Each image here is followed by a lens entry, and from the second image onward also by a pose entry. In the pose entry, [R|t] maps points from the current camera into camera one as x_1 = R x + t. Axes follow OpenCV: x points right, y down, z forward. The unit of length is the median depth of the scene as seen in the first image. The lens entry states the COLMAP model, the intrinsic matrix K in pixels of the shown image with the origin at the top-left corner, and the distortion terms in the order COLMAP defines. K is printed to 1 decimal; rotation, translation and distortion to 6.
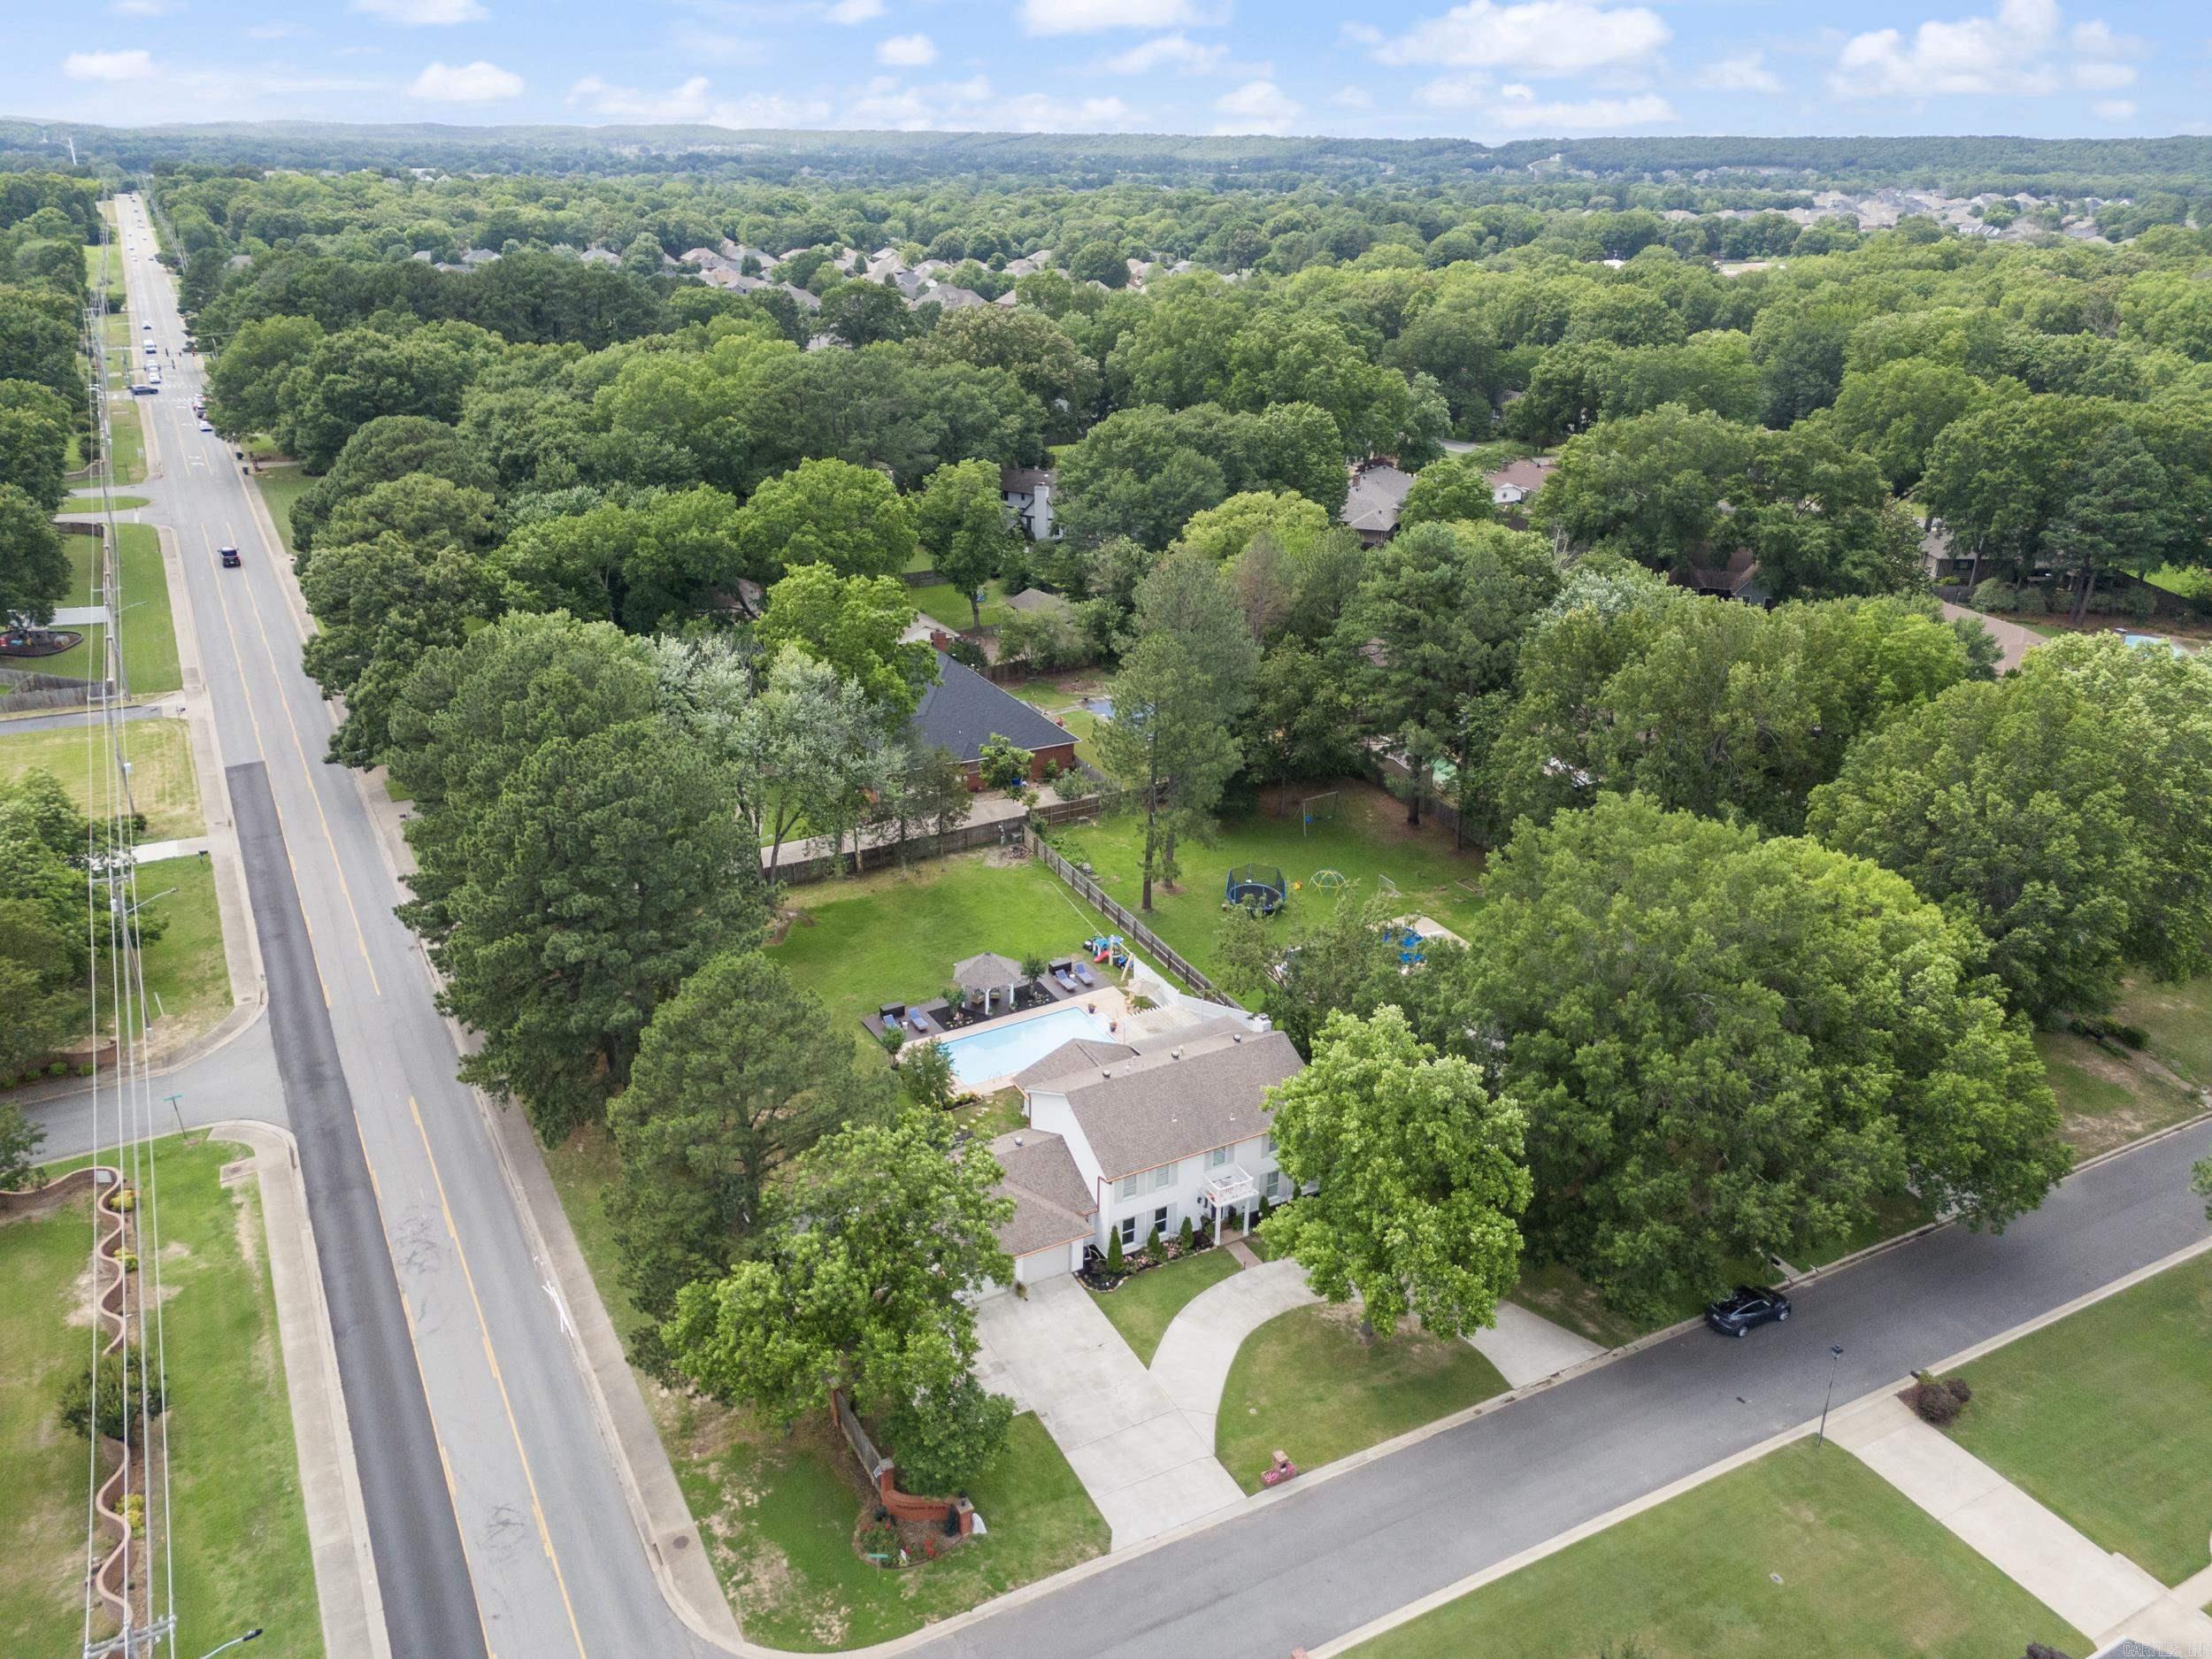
lens RADIAL K [[1666.2, 0, 1104.7], [0, 1666.2, 817.1], [0, 0, 1]] dist [0.064940, -0.035301]
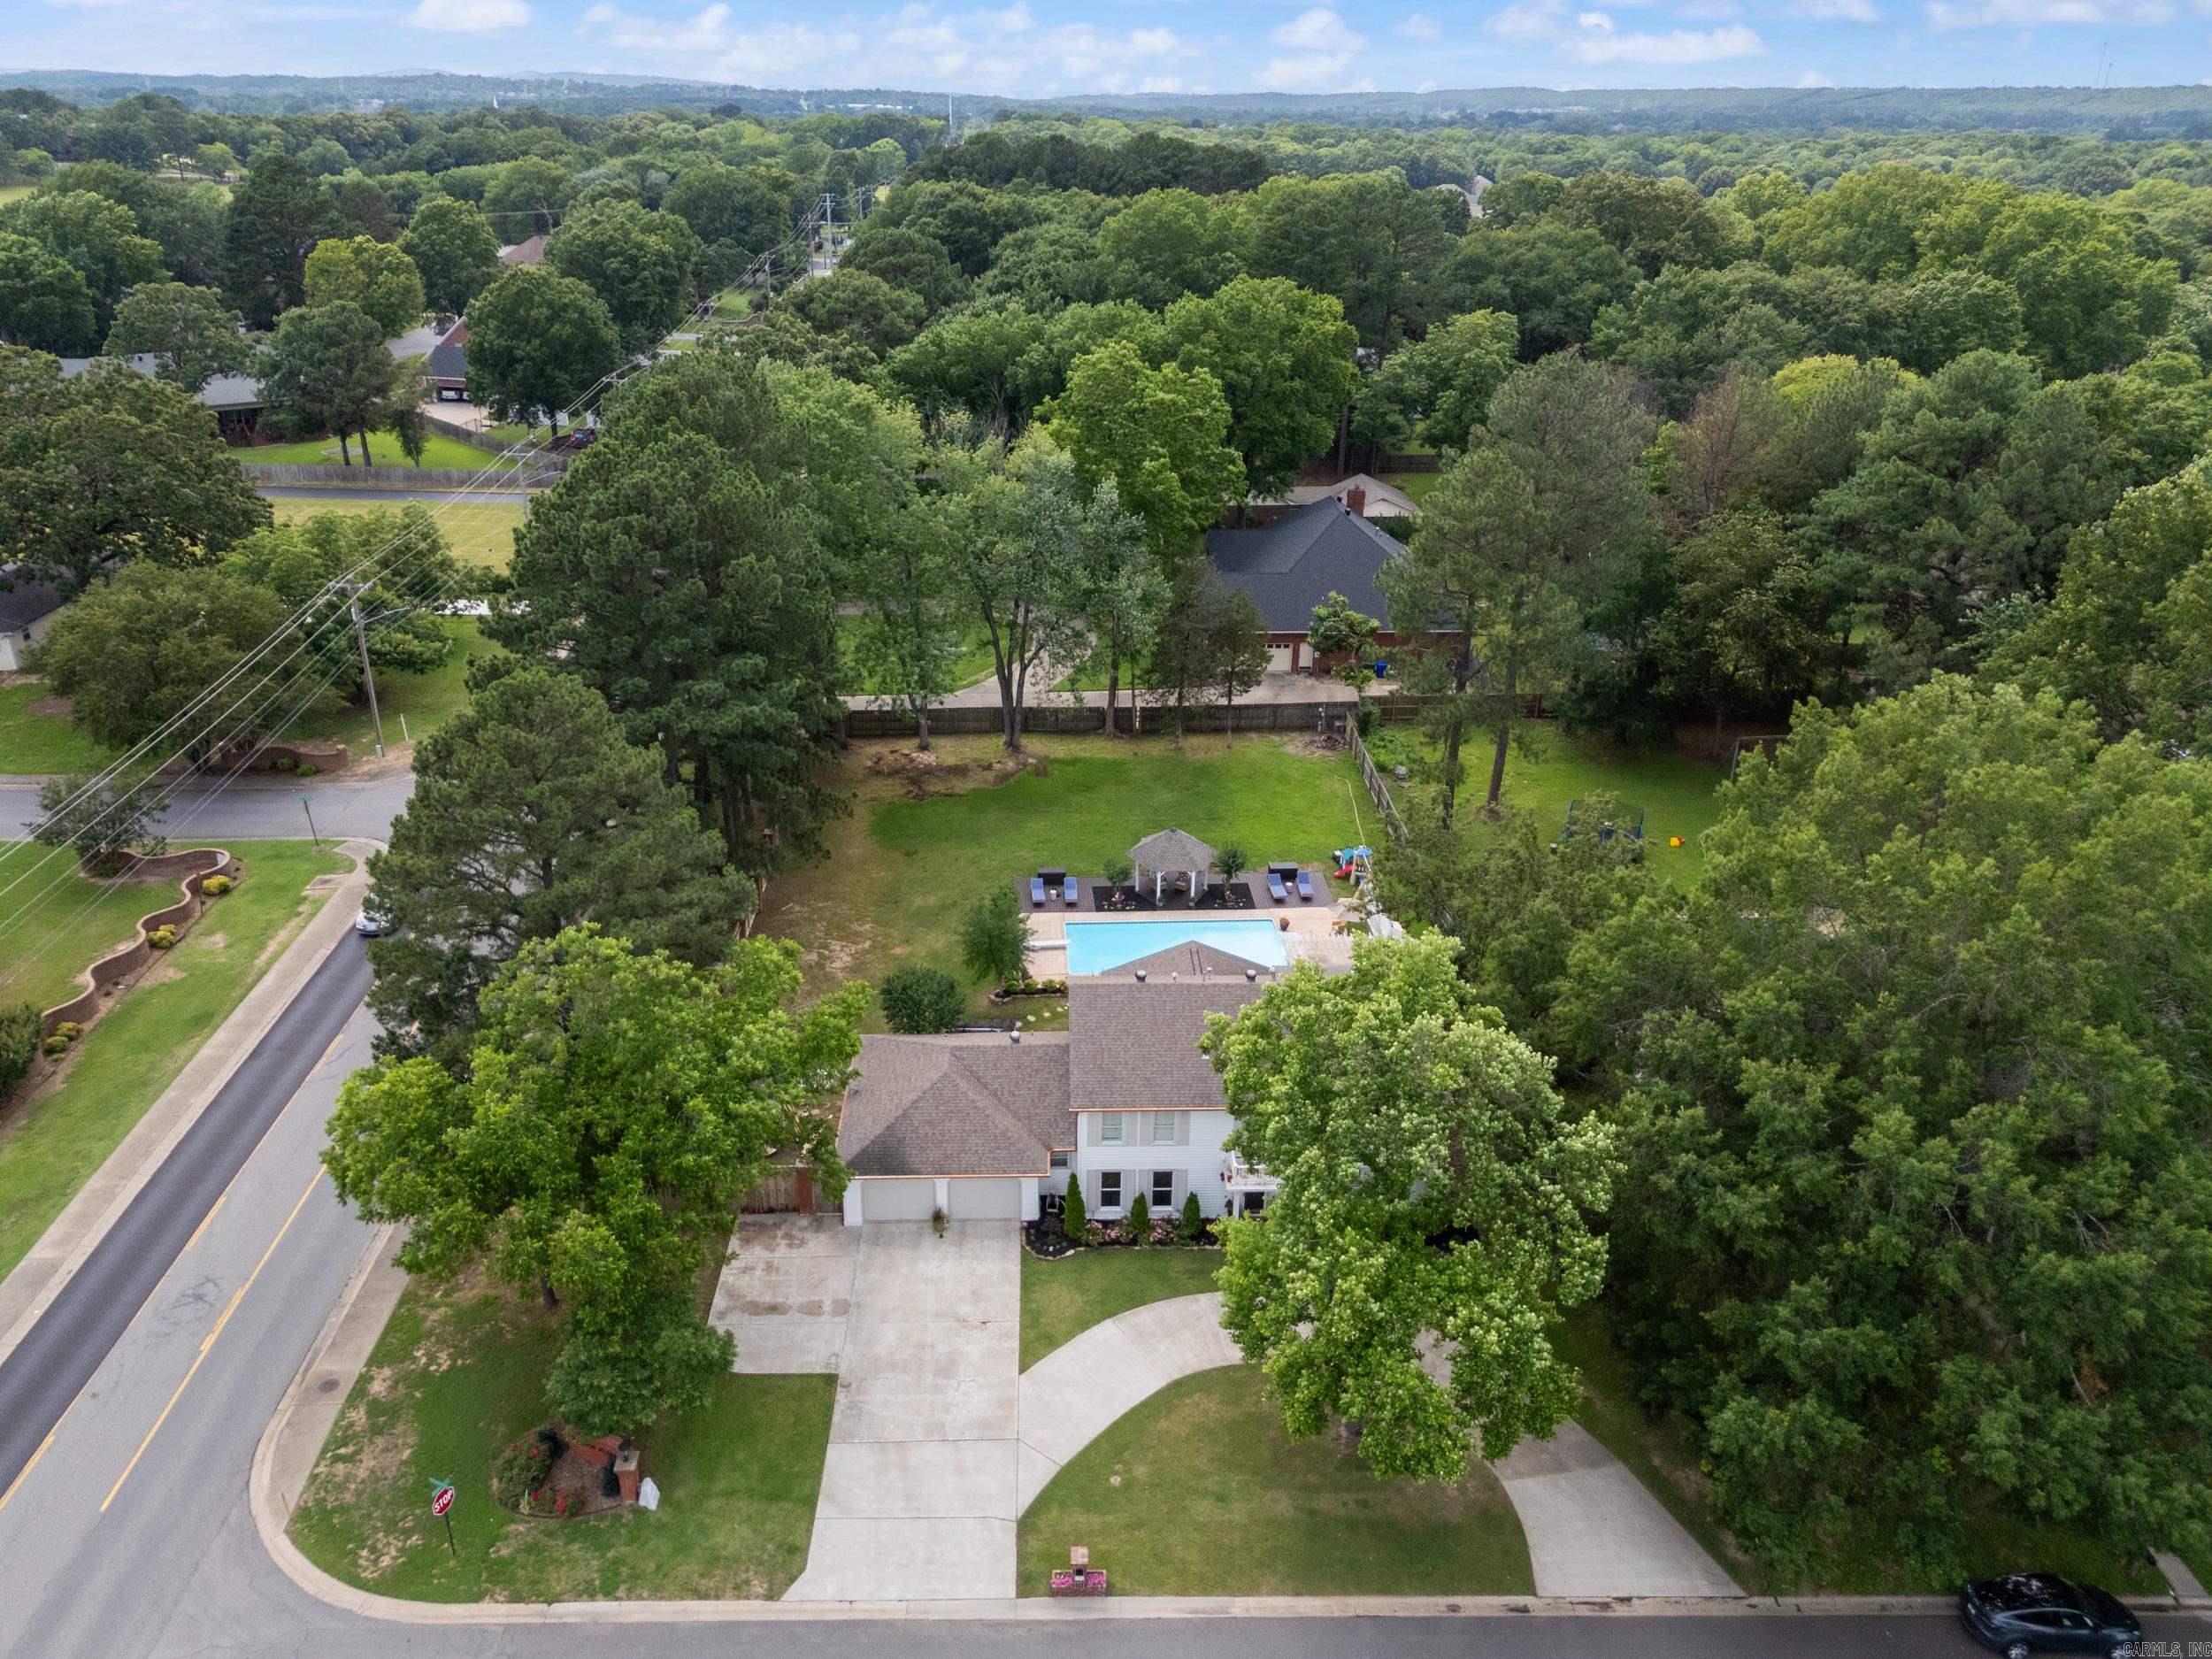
lens RADIAL K [[1666.2, 0, 1104.7], [0, 1666.2, 817.1], [0, 0, 1]] dist [0.064940, -0.035301]
pose [[0.894803, 0.175208, -0.410646, 0.279386], [-0.172781, 0.984006, 0.043350, 0.060499], [0.411673, 0.032162, 0.910764, 0.344266]]
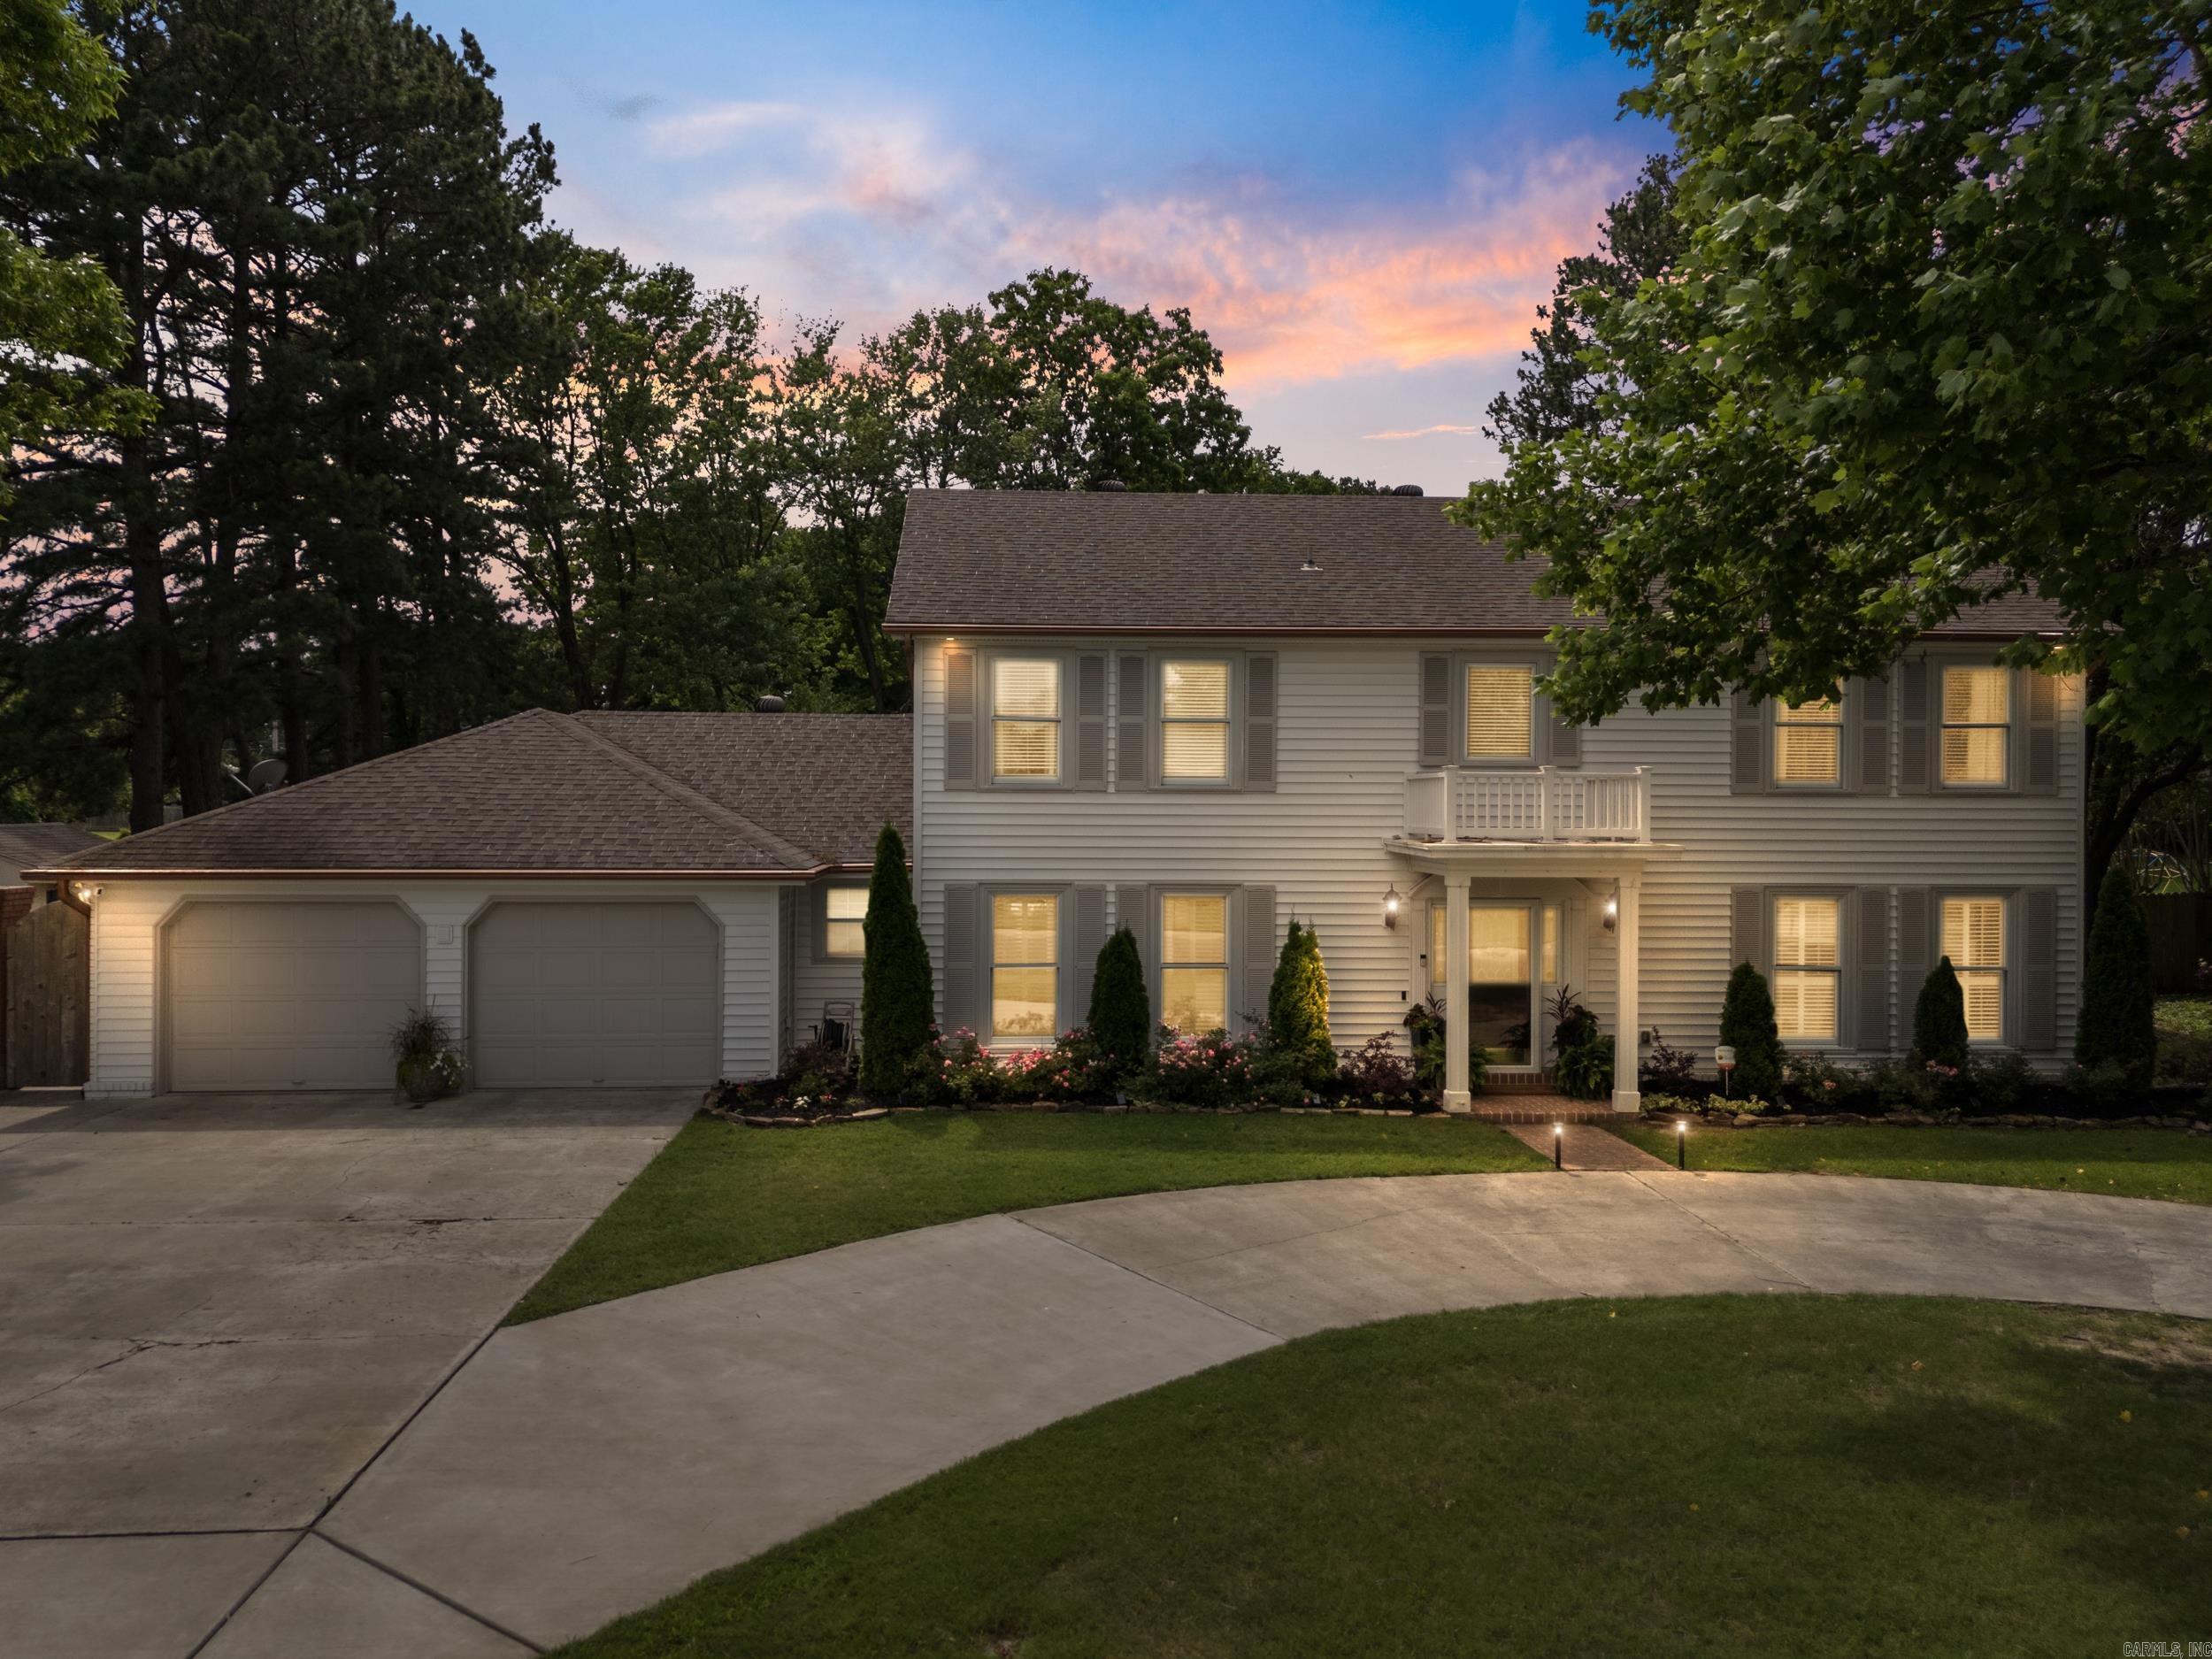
lens RADIAL K [[1666.2, 0, 1104.7], [0, 1666.2, 817.1], [0, 0, 1]] dist [0.064940, -0.035301]
pose [[0.901500, -0.016220, -0.432475, 0.116301], [-0.167692, 0.908139, -0.383618, 0.312222], [0.398970, 0.418354, 0.815968, 0.827199]]
